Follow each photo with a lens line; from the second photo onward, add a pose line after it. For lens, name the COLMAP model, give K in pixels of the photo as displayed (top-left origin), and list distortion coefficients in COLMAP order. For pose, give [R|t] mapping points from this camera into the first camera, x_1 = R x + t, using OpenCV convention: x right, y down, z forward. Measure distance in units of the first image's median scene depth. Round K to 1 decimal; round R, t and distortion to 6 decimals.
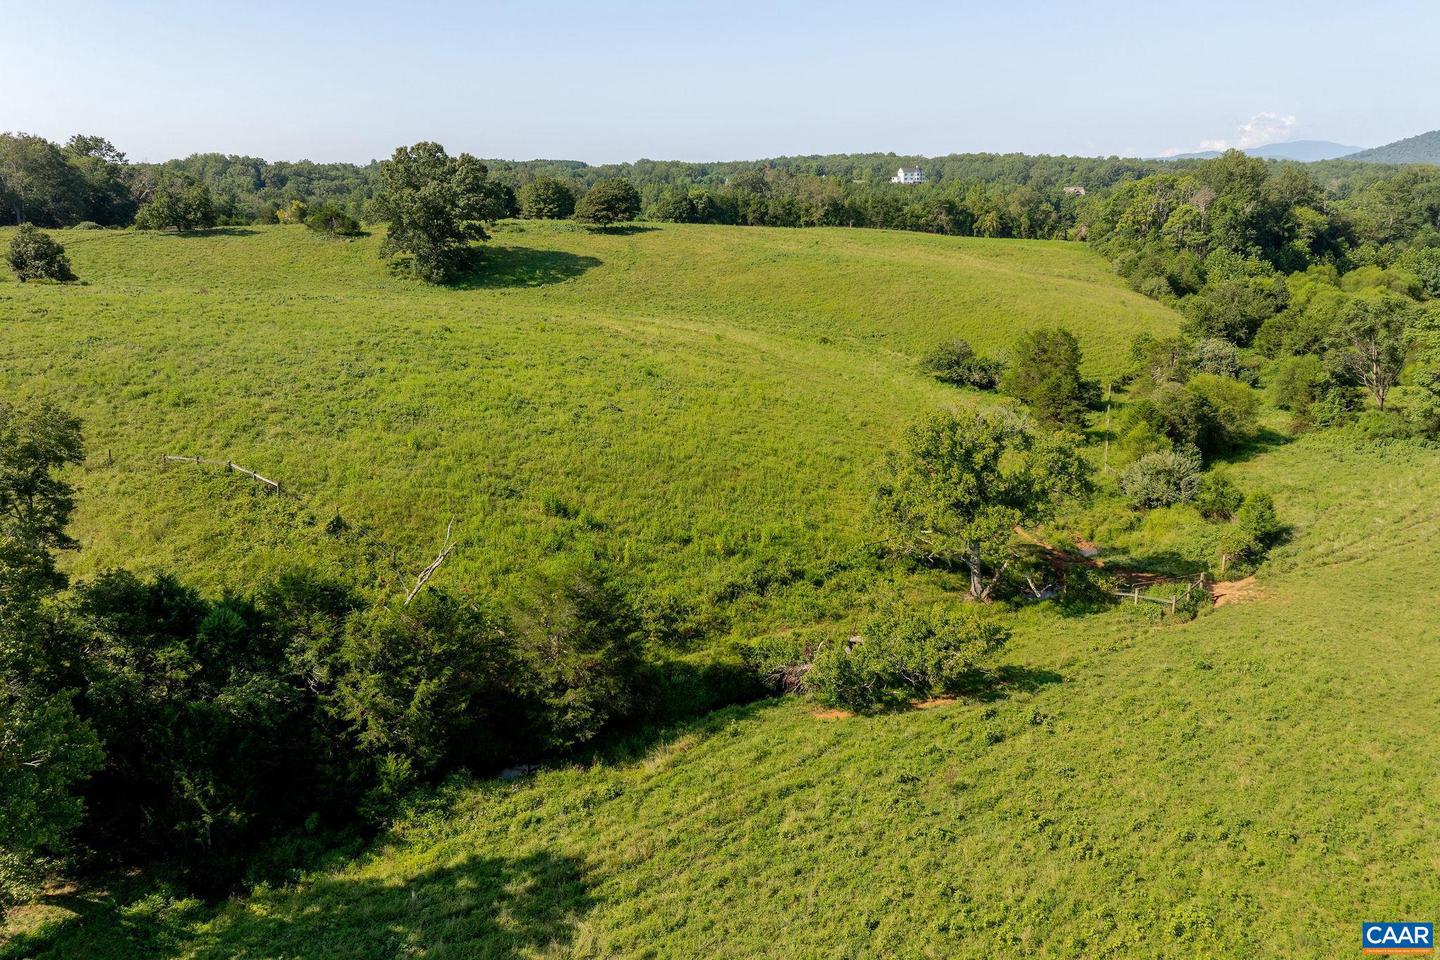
lens RADIAL K [[1015.1, 0, 726.6], [0, 1015.1, 404.8], [0, 0, 1]] dist [-0.033837, -0.002025]
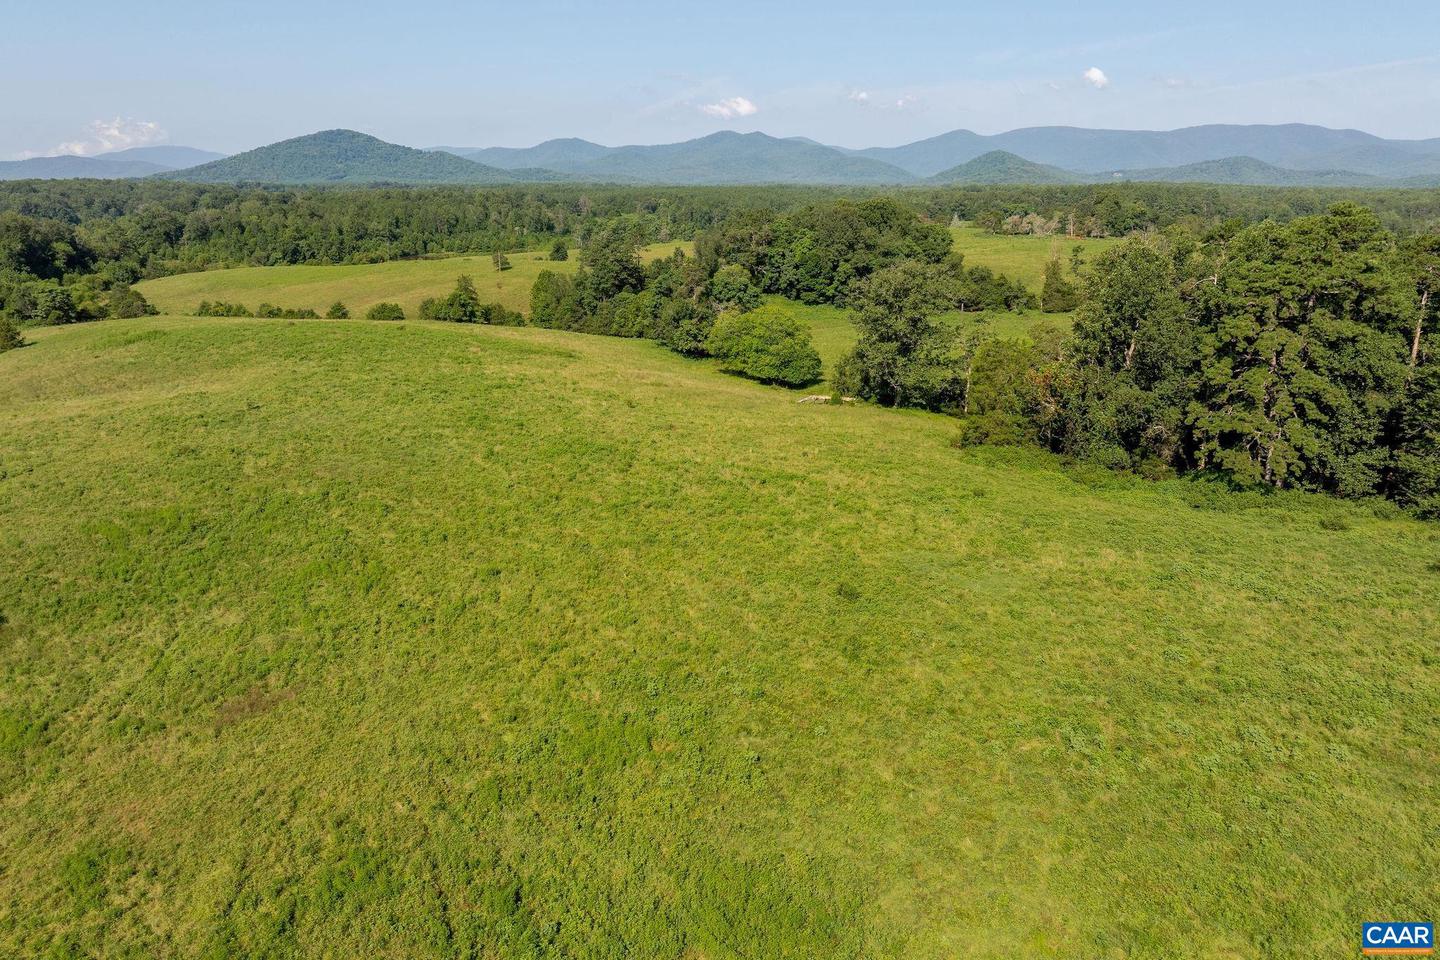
lens RADIAL K [[1015.1, 0, 727.6], [0, 1015.1, 429.5], [0, 0, 1]] dist [-0.033837, -0.002025]
pose [[0.537820, -0.186131, 0.822256, -0.280642], [0.169512, 0.979280, 0.110802, 0.121317], [-0.825842, 0.079791, 0.558228, -0.851391]]
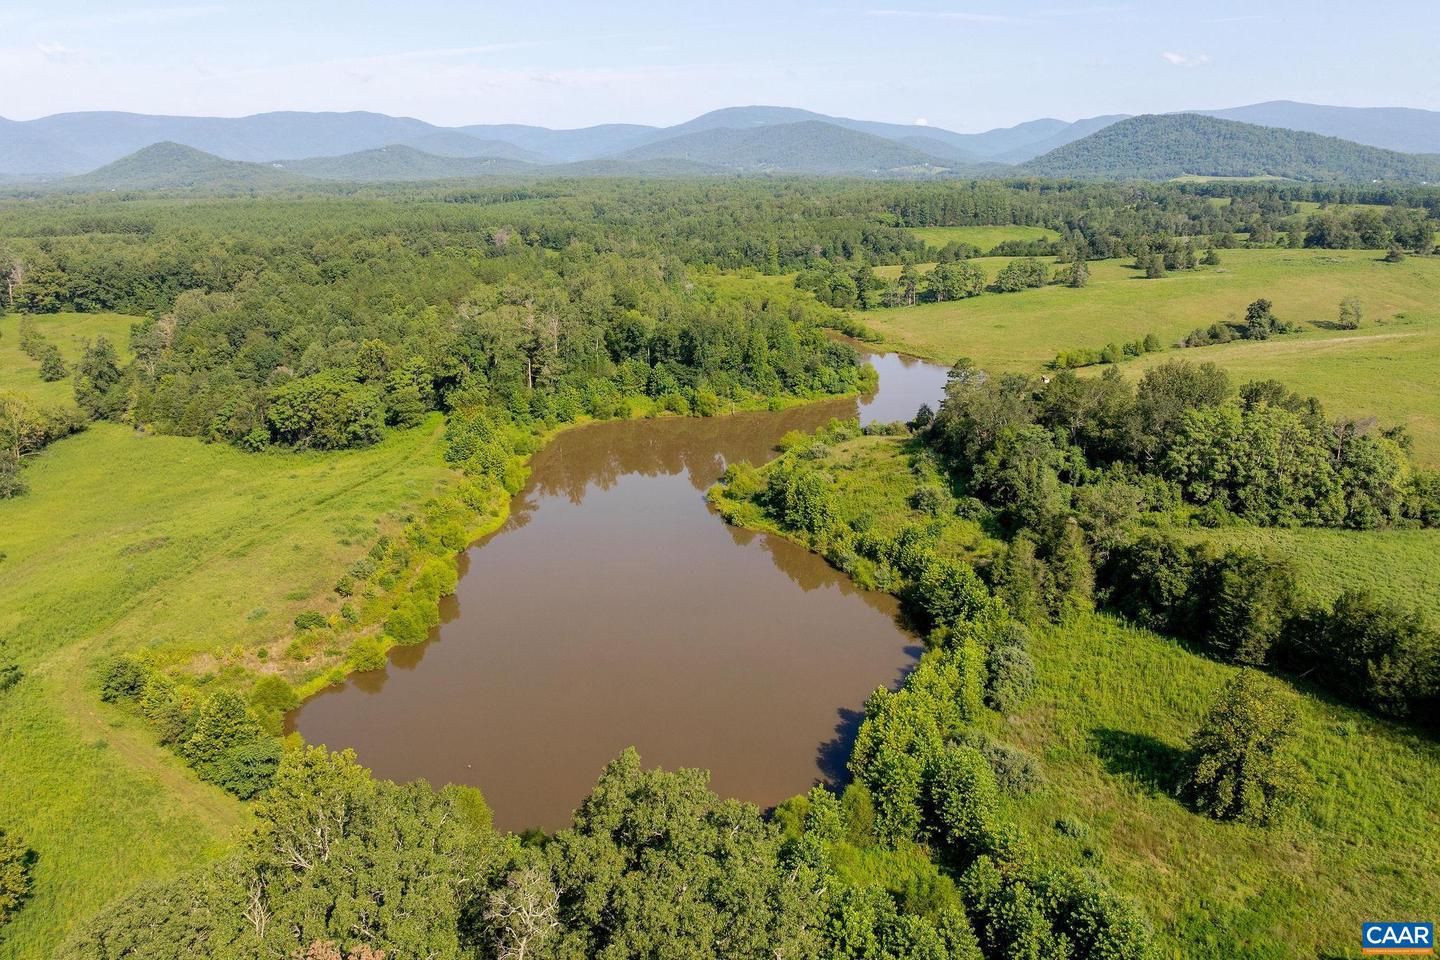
lens RADIAL K [[1015.1, 0, 724.0], [0, 1015.1, 416.0], [0, 0, 1]] dist [-0.033837, -0.002025]
pose [[-0.312630, -0.214294, 0.925387, -0.114996], [0.214799, 0.933034, 0.288632, -0.450936], [-0.925270, 0.289007, -0.245664, 1.334651]]
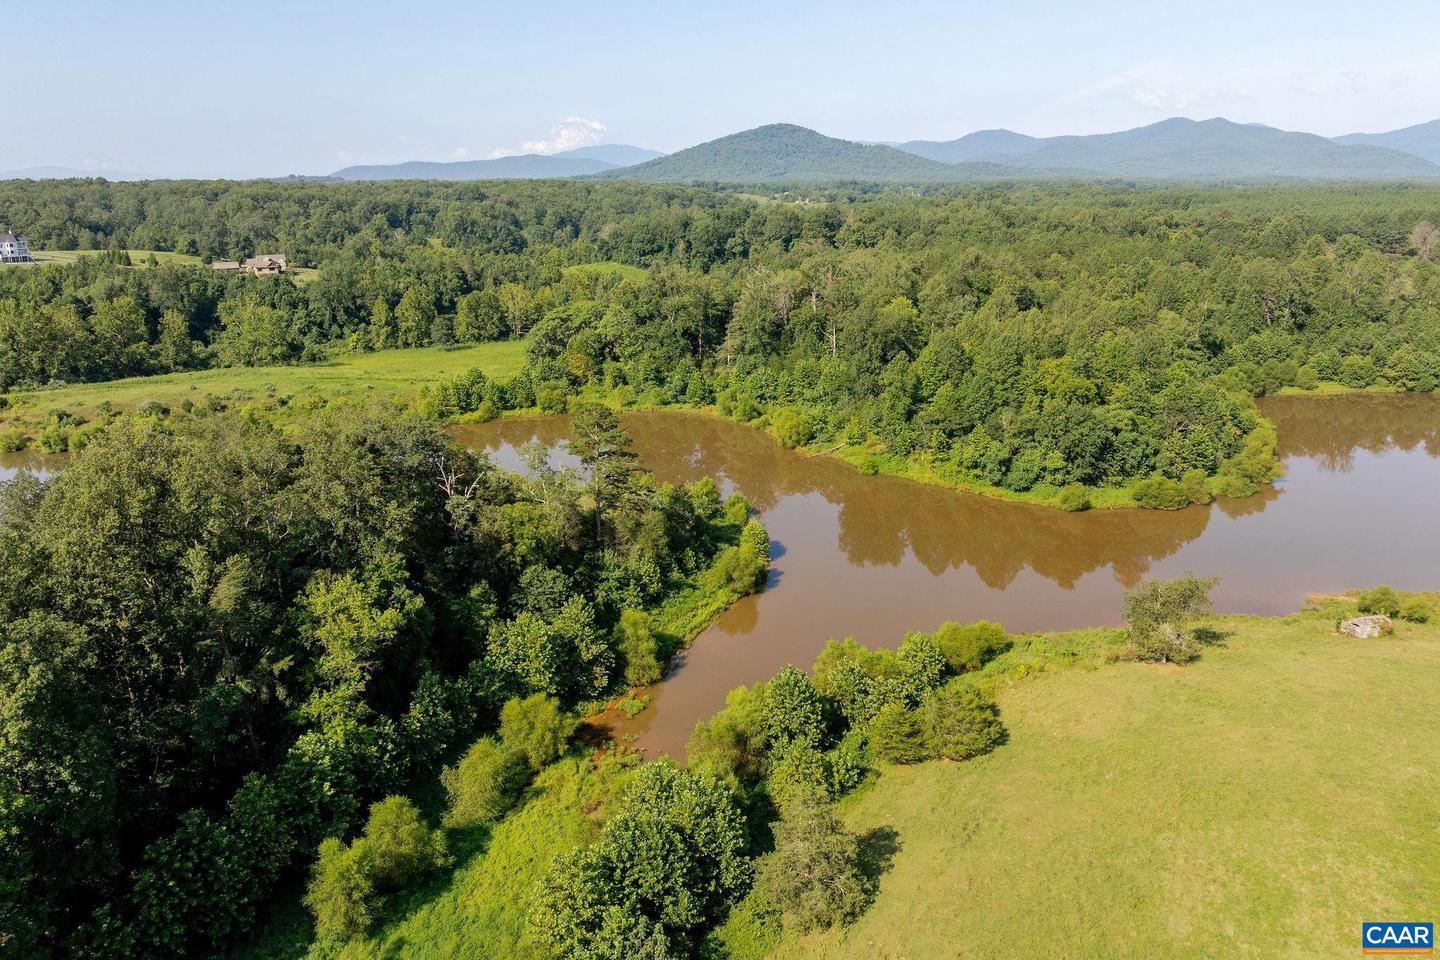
lens RADIAL K [[1015.1, 0, 730.1], [0, 1015.1, 402.0], [0, 0, 1]] dist [-0.033837, -0.002025]
pose [[0.812529, -0.121291, 0.570162, 0.413675], [0.122517, 0.991799, 0.036389, -0.216271], [-0.569900, 0.040287, 0.820726, 0.522822]]
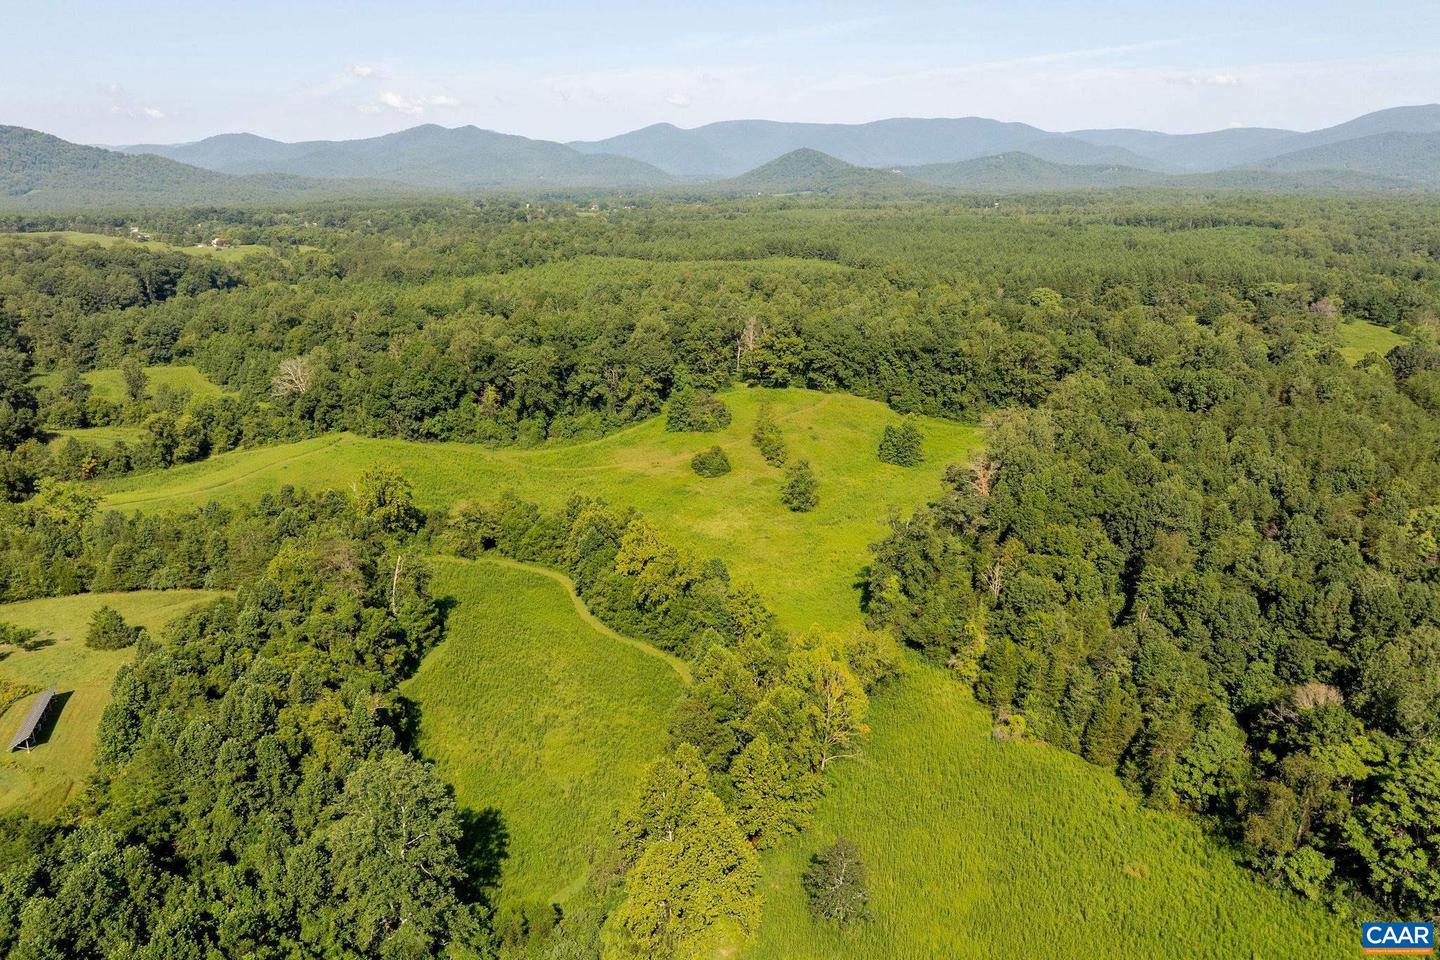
lens RADIAL K [[1015.1, 0, 730.9], [0, 1015.1, 415.6], [0, 0, 1]] dist [-0.033837, -0.002025]
pose [[0.231149, -0.215621, 0.948724, 0.455848], [0.210190, 0.963171, 0.167694, -0.566702], [-0.949942, 0.160650, 0.267957, 1.597070]]
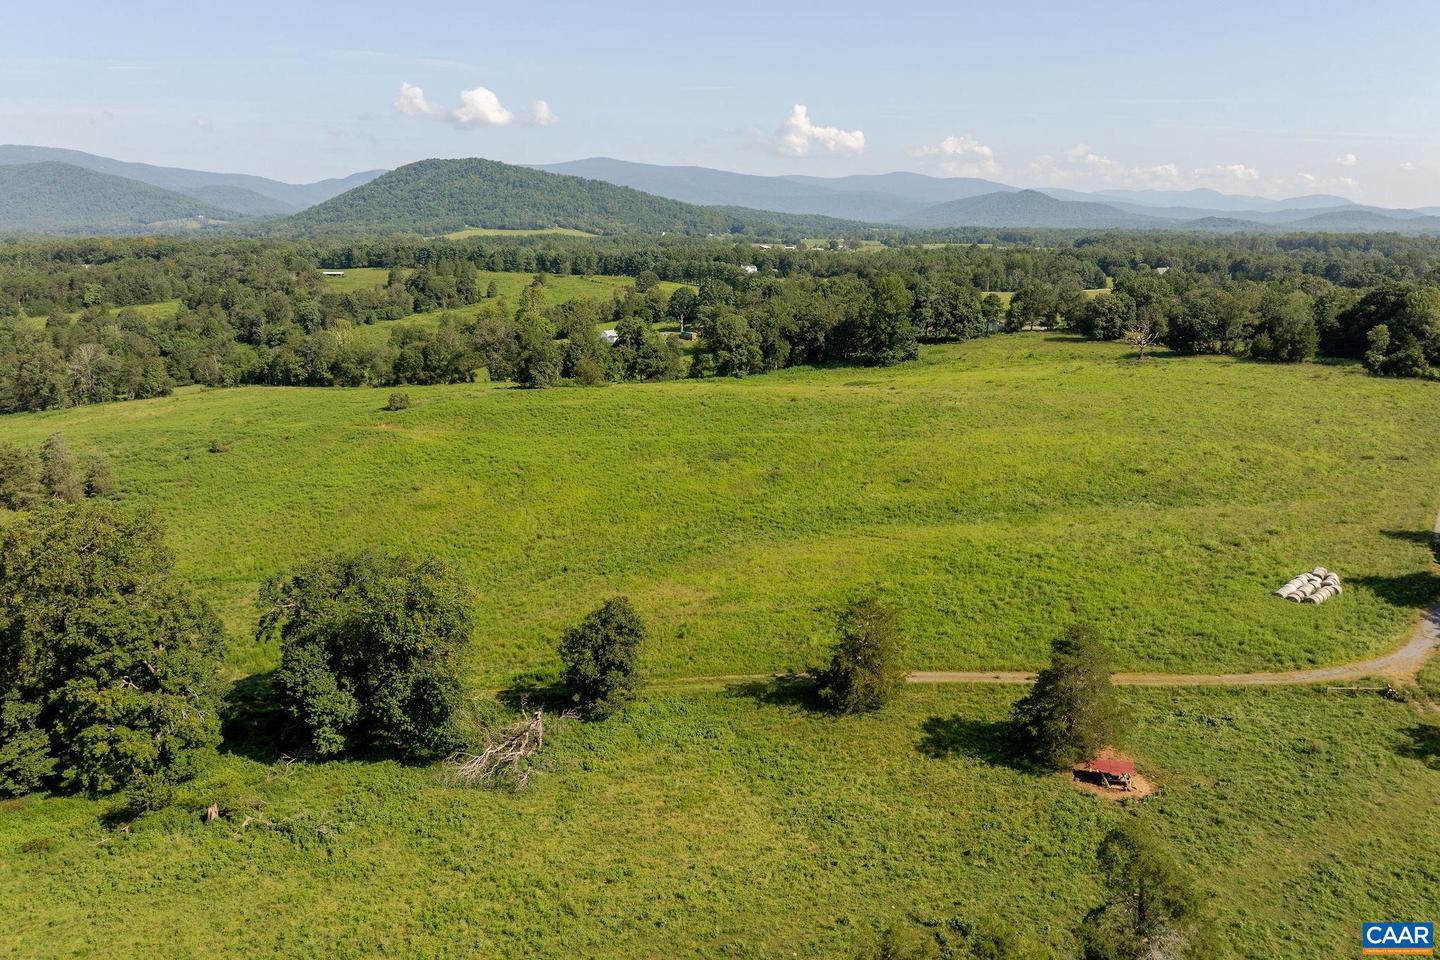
lens RADIAL K [[1015.1, 0, 729.5], [0, 1015.1, 403.4], [0, 0, 1]] dist [-0.033837, -0.002025]
pose [[-0.796502, -0.099328, 0.596422, 1.101802], [0.137448, 0.930844, 0.338580, -0.076544], [-0.588806, 0.351657, -0.727767, -0.393189]]
